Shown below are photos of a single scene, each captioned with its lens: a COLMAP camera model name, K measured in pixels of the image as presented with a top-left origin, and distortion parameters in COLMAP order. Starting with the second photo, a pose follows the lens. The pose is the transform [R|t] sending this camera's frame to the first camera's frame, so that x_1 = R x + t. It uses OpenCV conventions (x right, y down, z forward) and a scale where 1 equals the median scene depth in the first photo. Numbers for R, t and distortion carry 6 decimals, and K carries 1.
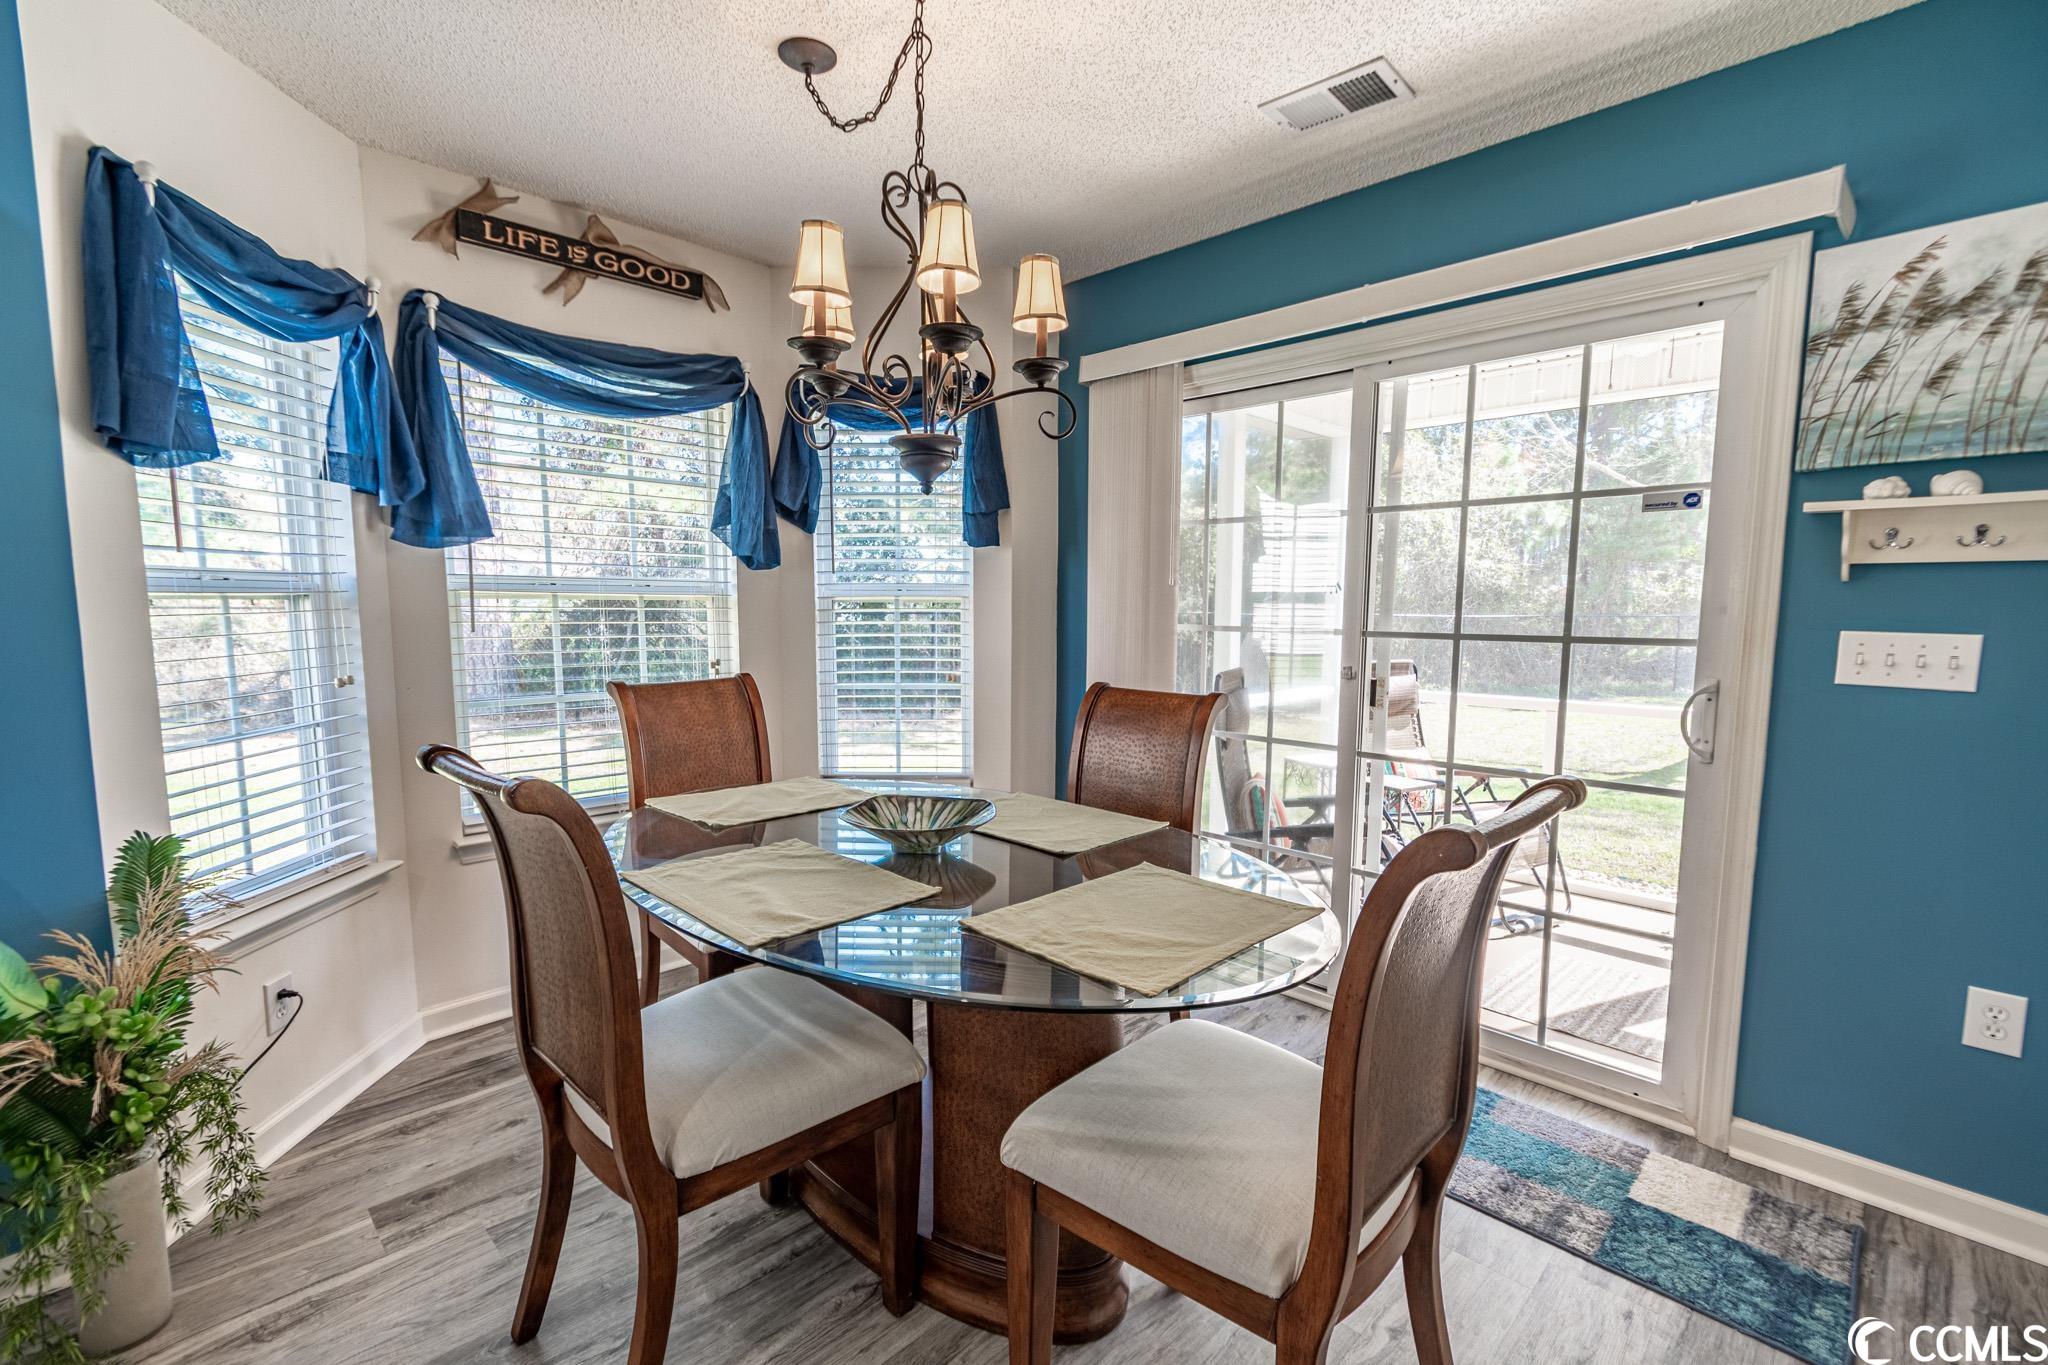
lens RADIAL K [[916.5, 0, 1033.2], [0, 916.5, 701.6], [0, 0, 1]] dist [0.005457, -0.000427]
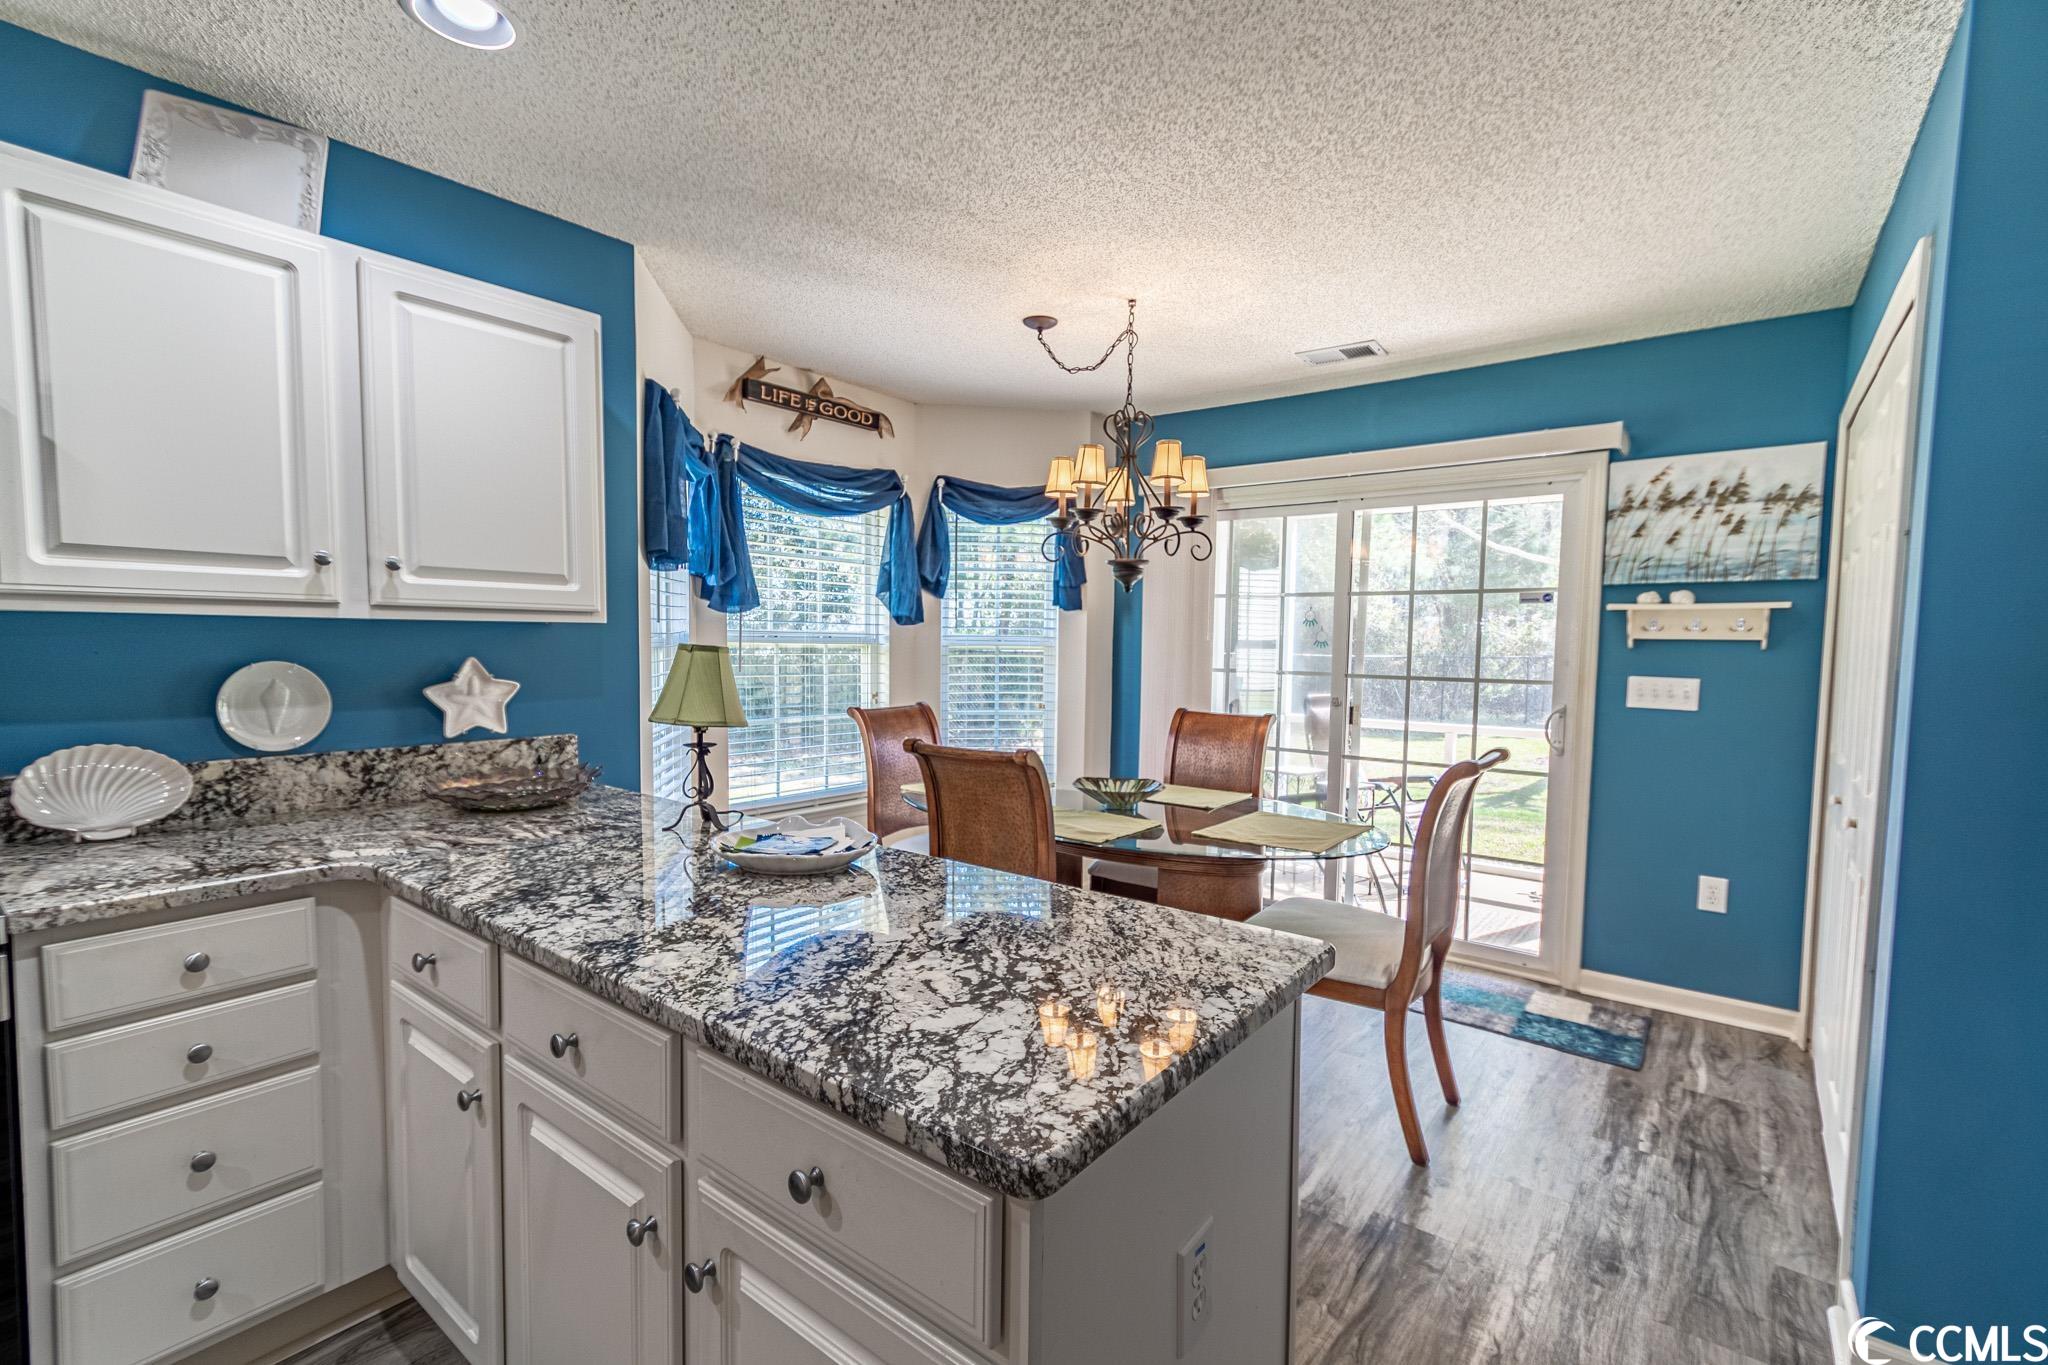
lens RADIAL K [[916.5, 0, 1038.5], [0, 916.5, 699.9], [0, 0, 1]] dist [0.005457, -0.000427]
pose [[0.992640, 0.001359, 0.121092, -0.448705], [0.003611, 0.999160, -0.040813, 0.034692], [-0.121046, 0.040950, 0.991802, -0.592903]]
